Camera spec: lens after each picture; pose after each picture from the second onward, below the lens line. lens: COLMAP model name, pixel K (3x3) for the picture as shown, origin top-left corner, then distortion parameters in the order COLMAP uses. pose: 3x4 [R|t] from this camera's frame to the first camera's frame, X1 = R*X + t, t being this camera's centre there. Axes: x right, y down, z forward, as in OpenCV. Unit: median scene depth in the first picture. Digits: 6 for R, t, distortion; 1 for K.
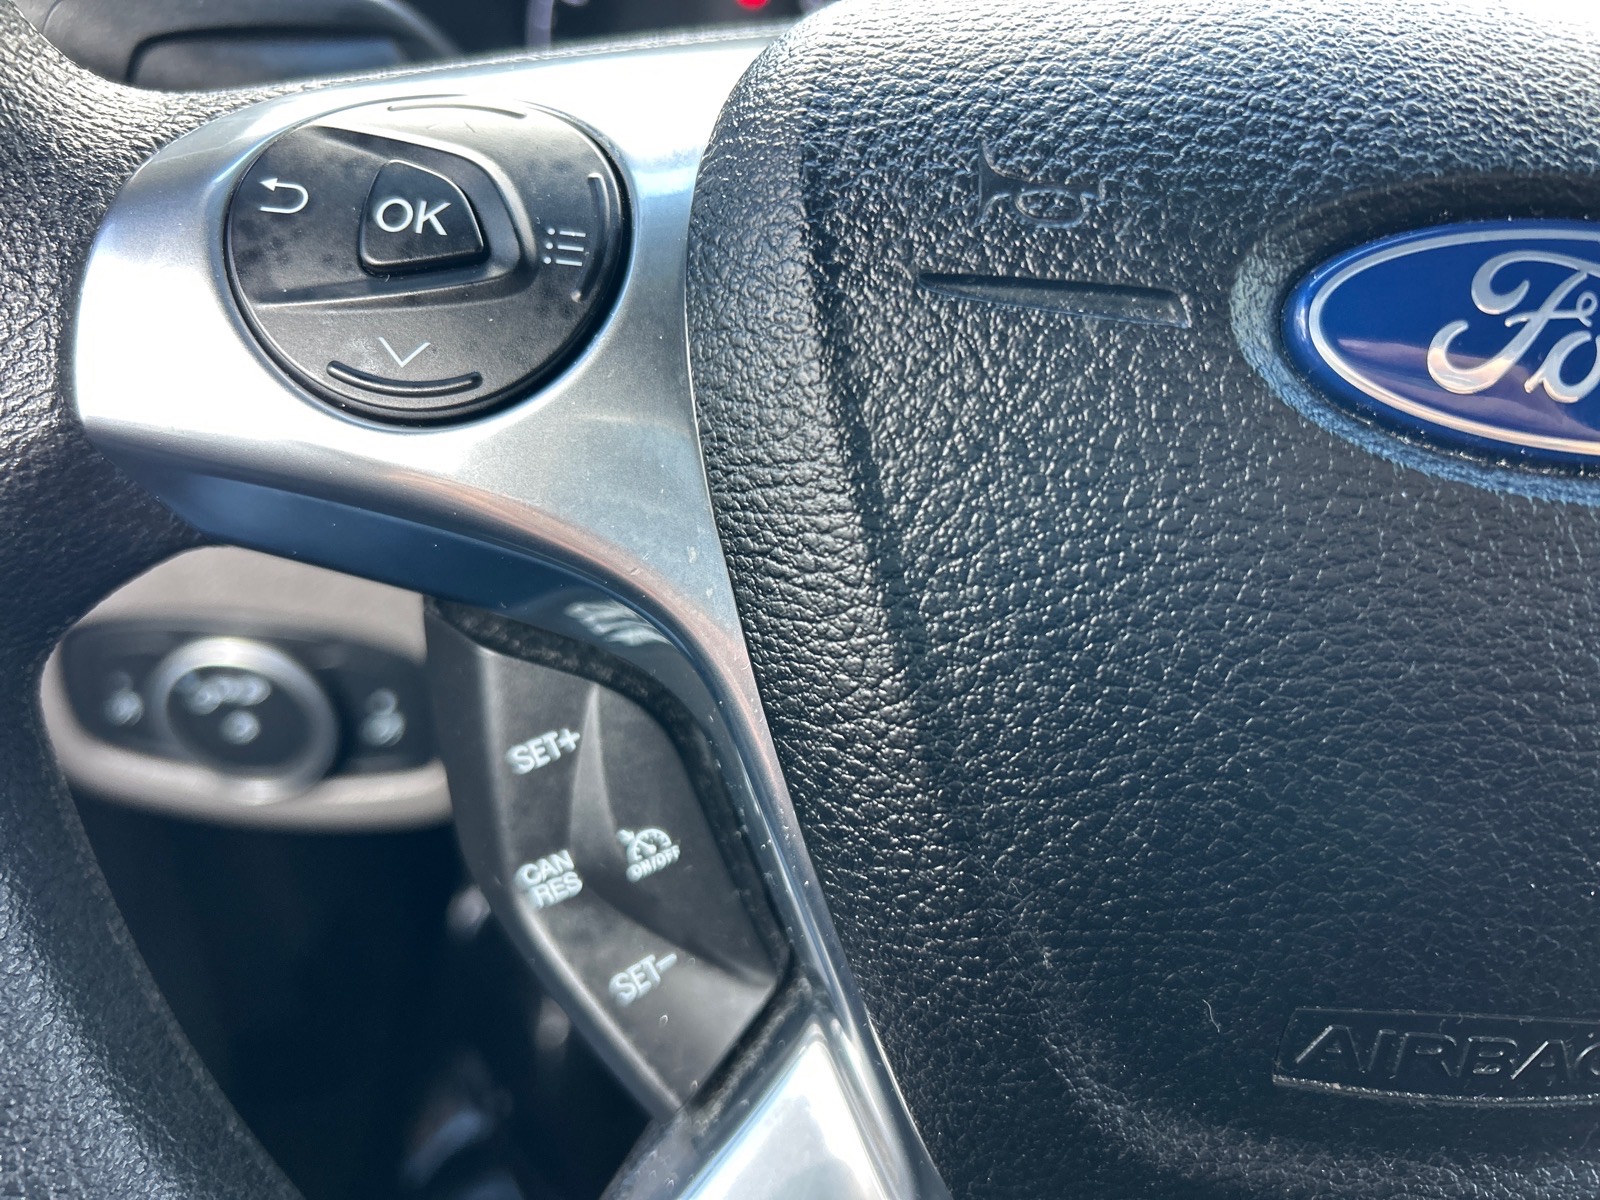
lens RADIAL K [[1262.5, 0, 800.4], [0, 1262.5, 607.3], [0, 0, 1]] dist [0.009075, -0.074719]
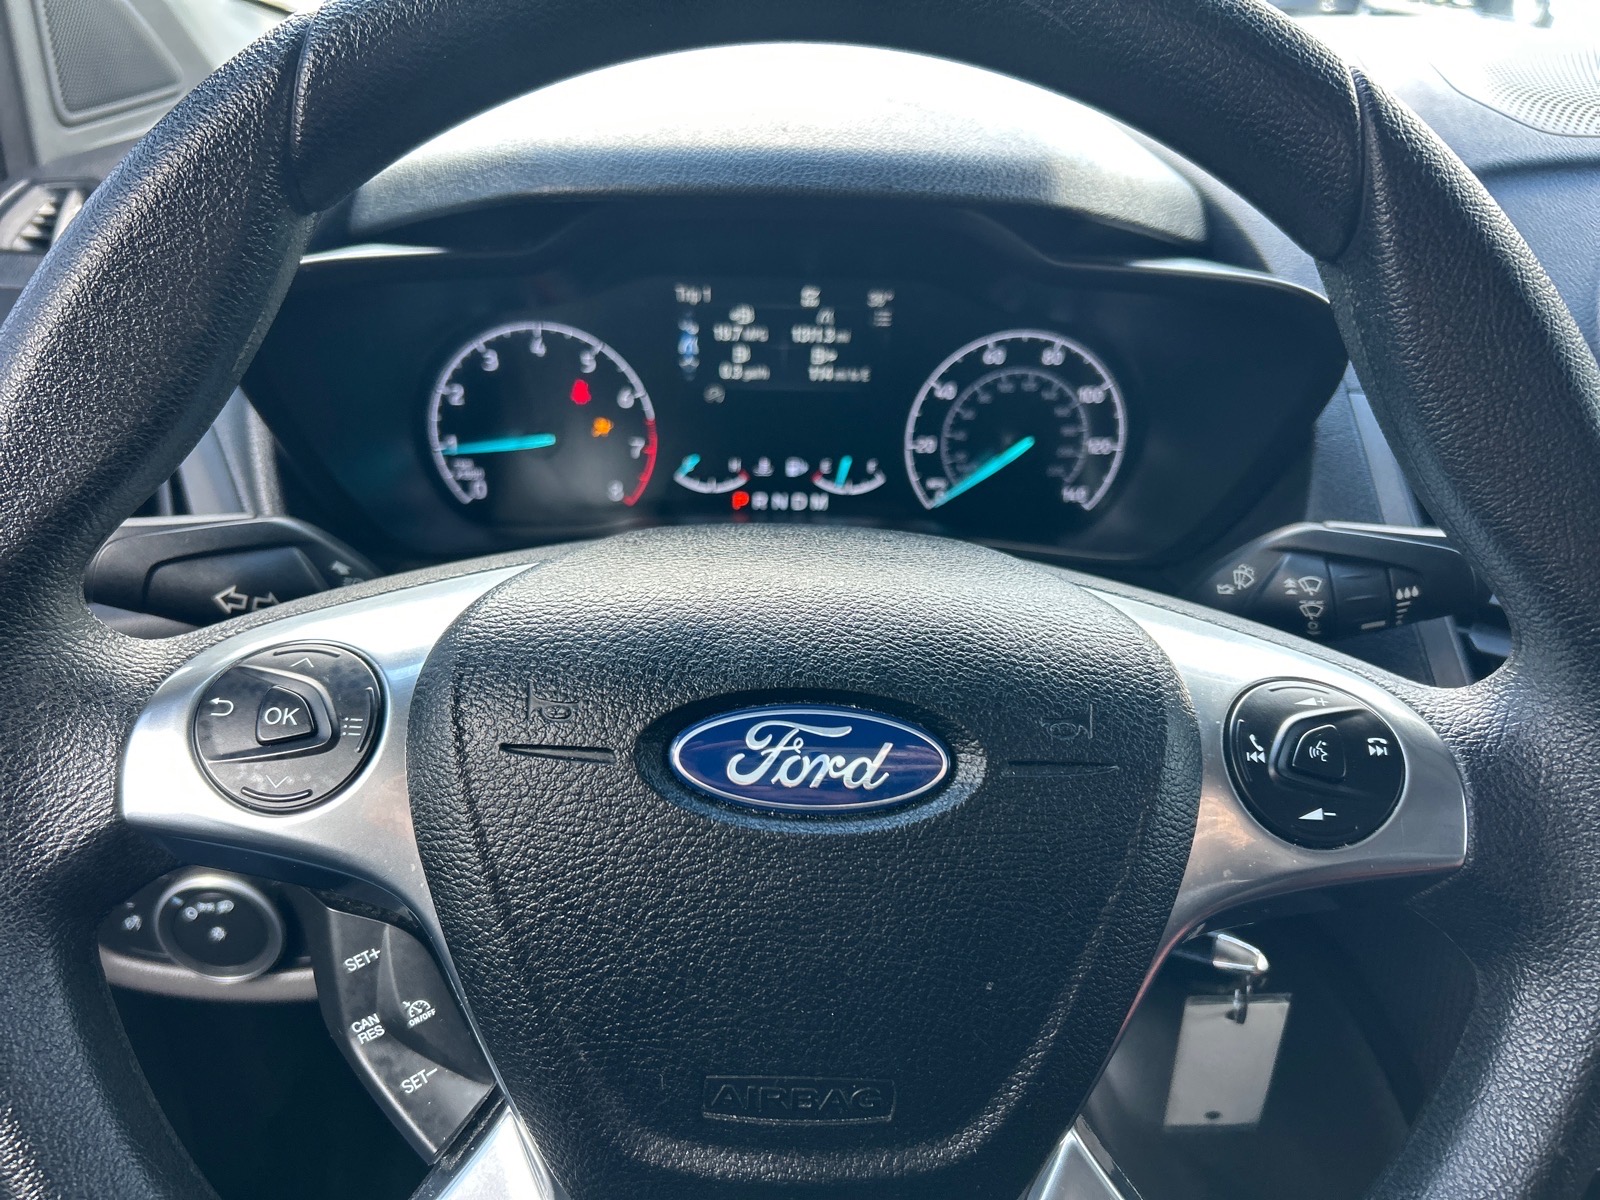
lens RADIAL K [[1229.8, 0, 795.6], [0, 1229.8, 602.9], [0, 0, 1]] dist [0.032963, -0.036836]
pose [[0.998997, -0.044740, 0.001938, 0.596591], [0.044663, 0.992232, -0.116104, -0.222725], [0.003271, 0.116074, 0.993235, -1.162475]]
